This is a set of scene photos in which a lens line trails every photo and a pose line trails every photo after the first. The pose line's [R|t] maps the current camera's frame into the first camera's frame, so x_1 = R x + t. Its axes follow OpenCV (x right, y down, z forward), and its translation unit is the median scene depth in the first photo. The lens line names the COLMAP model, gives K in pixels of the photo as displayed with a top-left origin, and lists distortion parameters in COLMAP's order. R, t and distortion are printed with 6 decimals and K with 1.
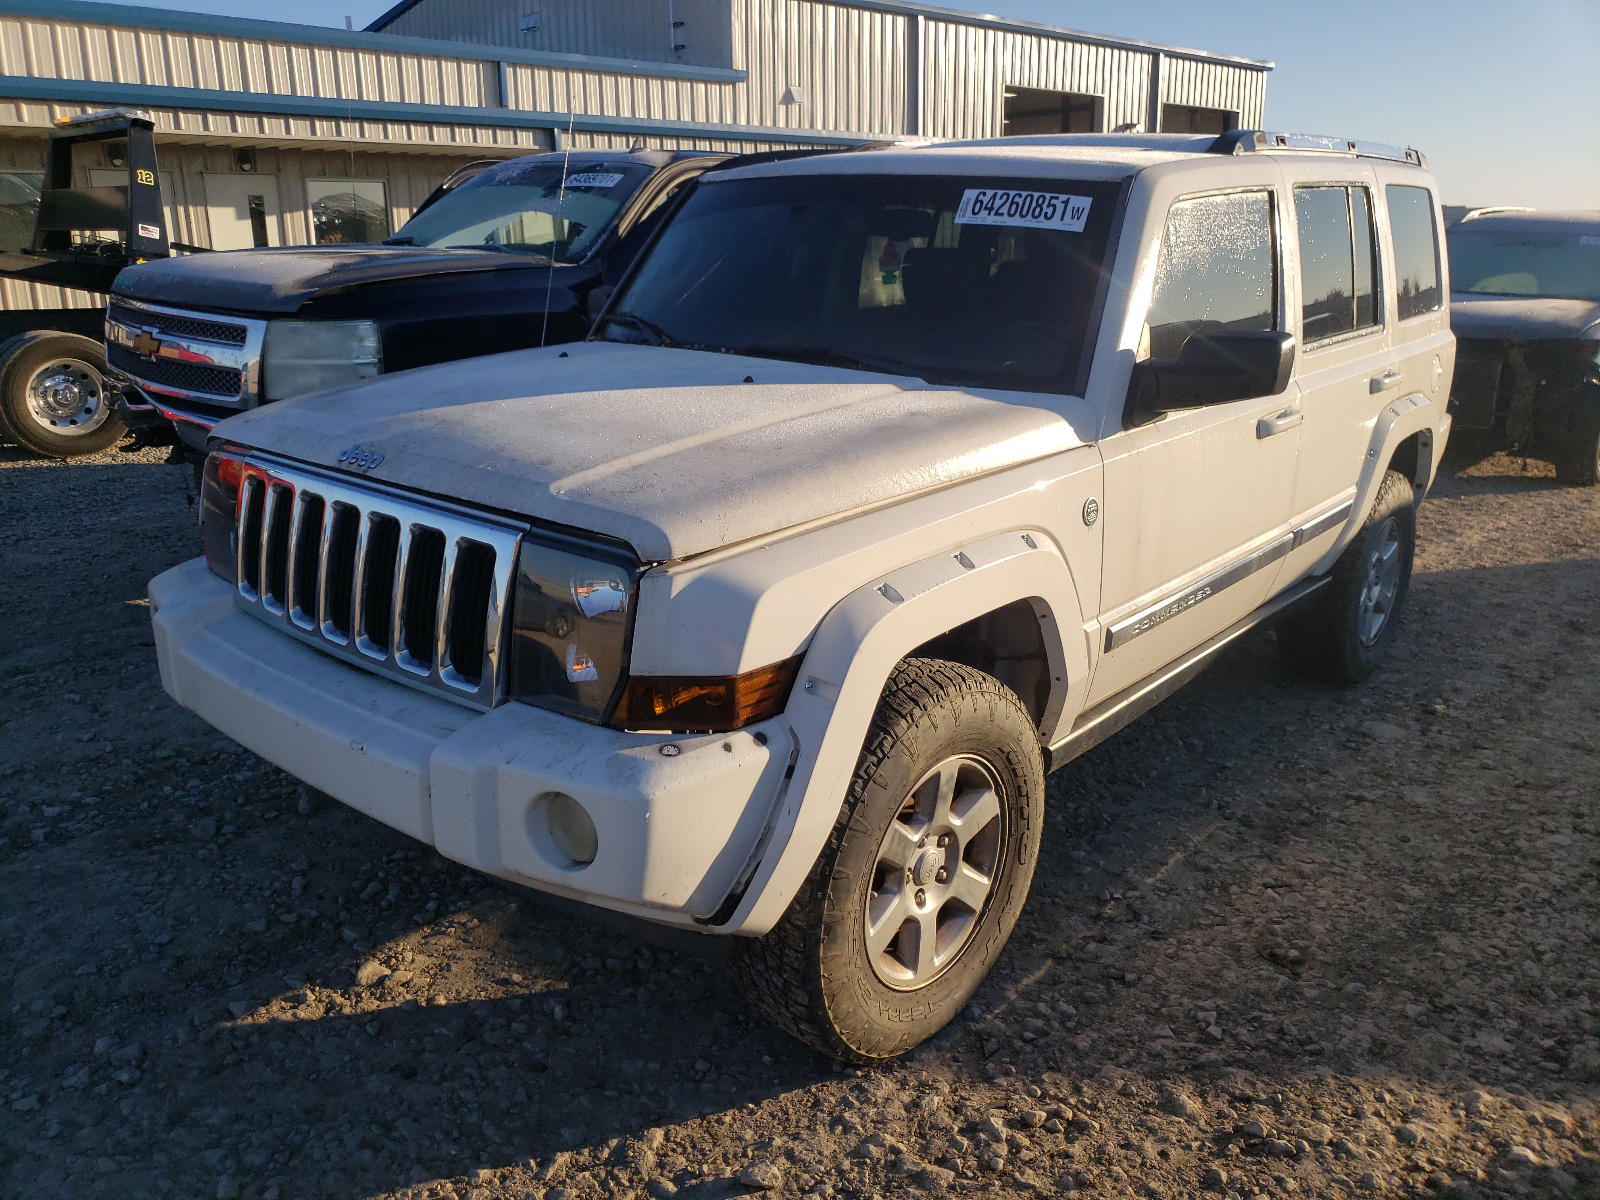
lens RADIAL K [[1233.3, 0, 800.0], [0, 1233.3, 600.0], [0, 0, 1]] dist [0.002995, -0.001395]
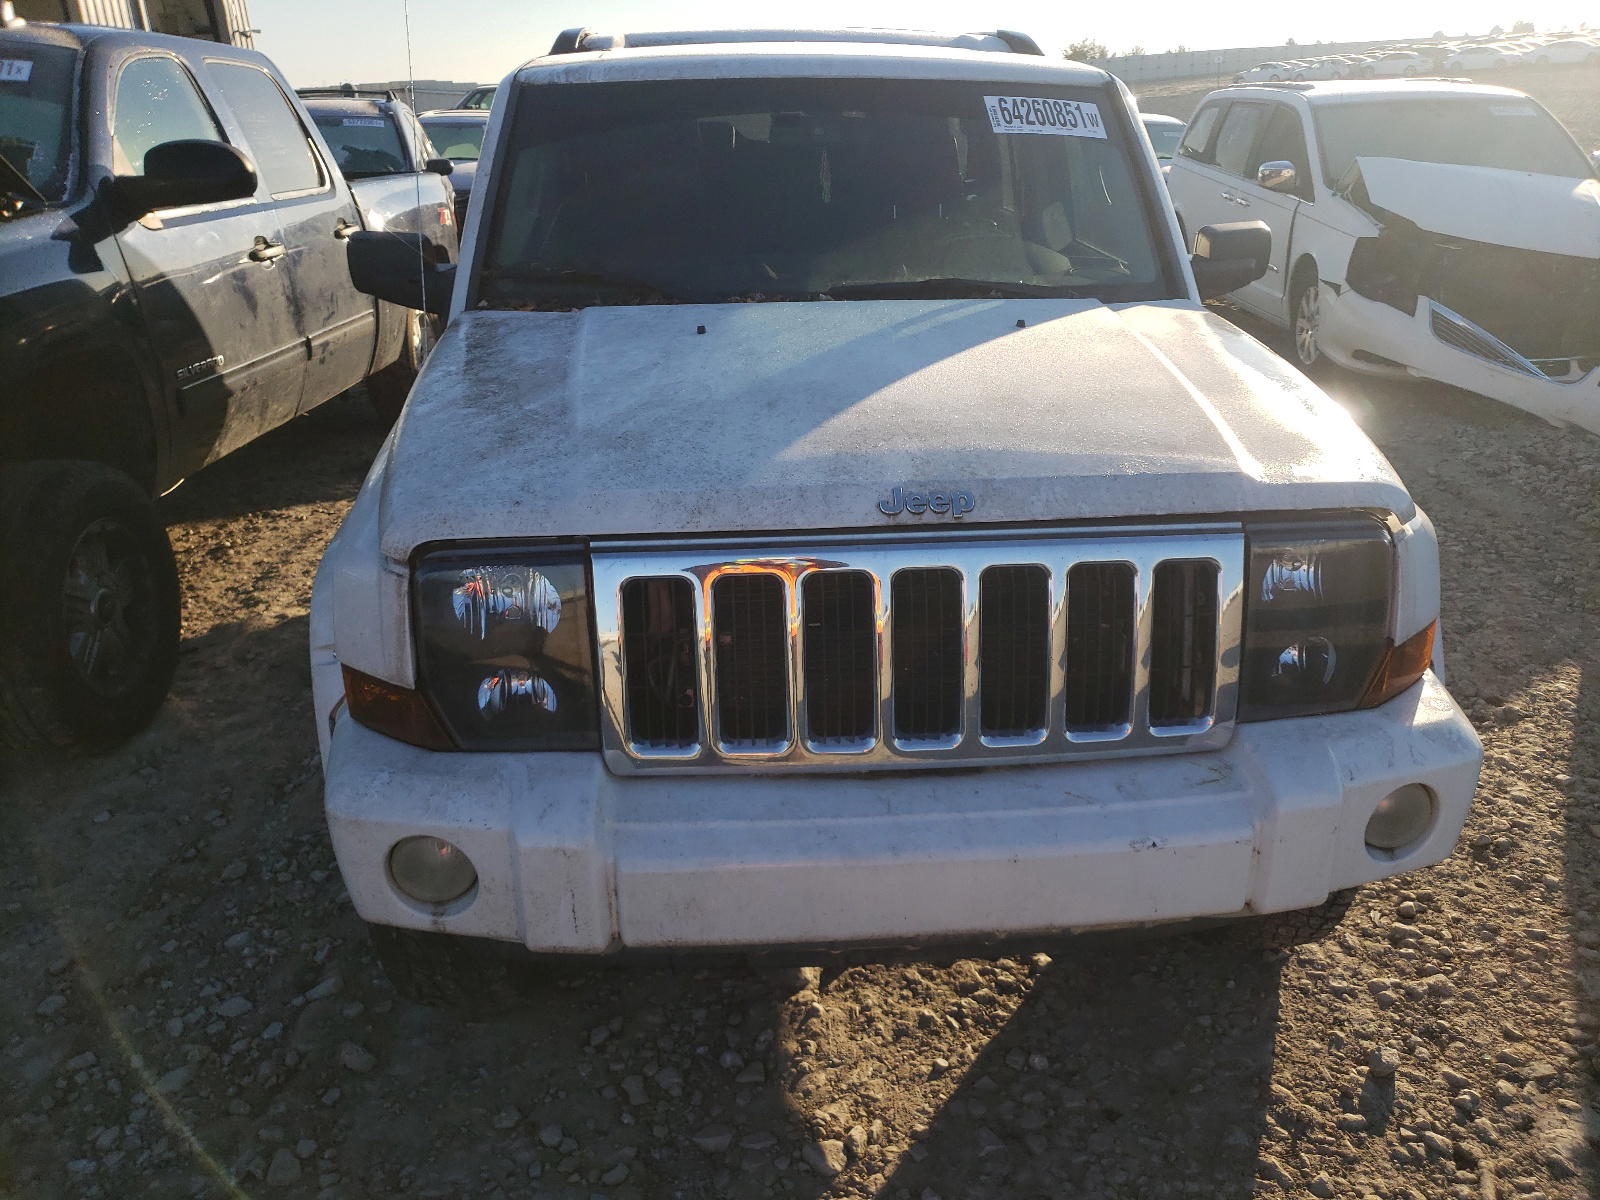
lens RADIAL K [[1258.1, 0, 800.0], [0, 1258.1, 600.0], [0, 0, 1]] dist [-0.004365, 0.003898]
pose [[0.694625, -0.282813, 0.661447, -0.938733], [0.218813, 0.958976, 0.180237, -0.214331], [-0.685286, 0.019536, 0.728012, 0.513367]]
